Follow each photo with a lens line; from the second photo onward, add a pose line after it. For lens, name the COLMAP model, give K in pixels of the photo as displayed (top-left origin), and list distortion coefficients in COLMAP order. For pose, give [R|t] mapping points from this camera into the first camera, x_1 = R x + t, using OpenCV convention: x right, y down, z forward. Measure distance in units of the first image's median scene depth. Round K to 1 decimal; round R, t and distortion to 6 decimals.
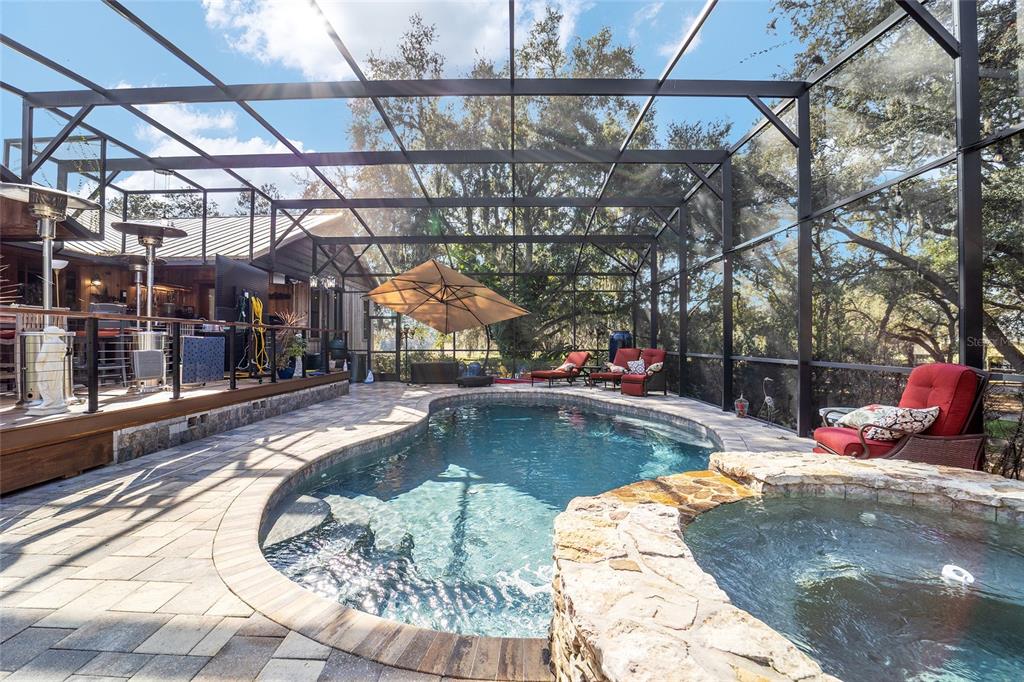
lens RADIAL K [[409.9, 0, 501.0], [0, 409.9, 334.1], [0, 0, 1]] dist [-0.012367, 0.000622]
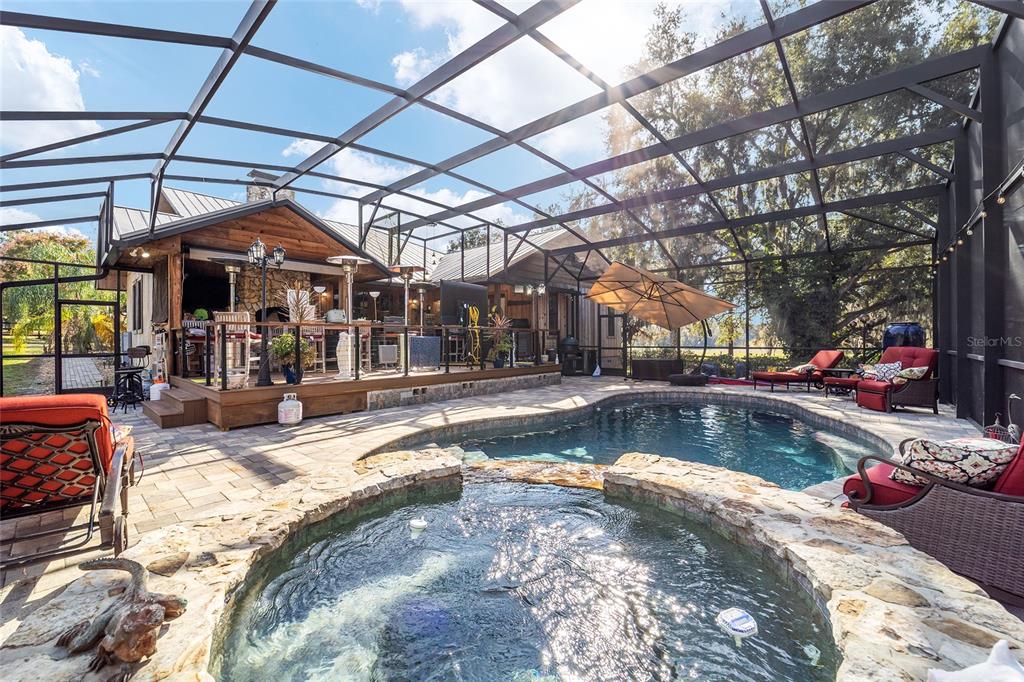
lens RADIAL K [[409.9, 0, 512.4], [0, 409.9, 343.0], [0, 0, 1]] dist [-0.012367, 0.000622]
pose [[0.780814, 0.003837, -0.624751, 0.362417], [0.016224, 0.999519, 0.026416, -0.004981], [0.624552, -0.030762, 0.780377, 0.008546]]
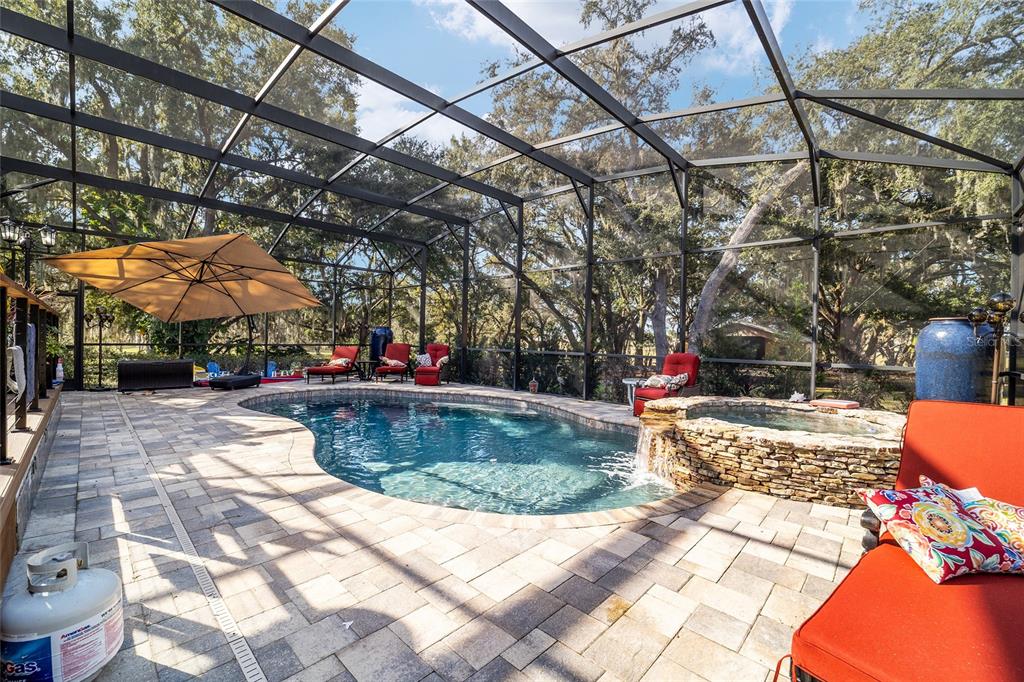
lens RADIAL K [[409.9, 0, 512.7], [0, 409.9, 342.4], [0, 0, 1]] dist [-0.012367, 0.000622]
pose [[0.655378, 0.014054, 0.755171, -0.533710], [-0.040405, 0.999048, 0.016473, 0.000163], [-0.754220, -0.041308, 0.655321, 0.085744]]
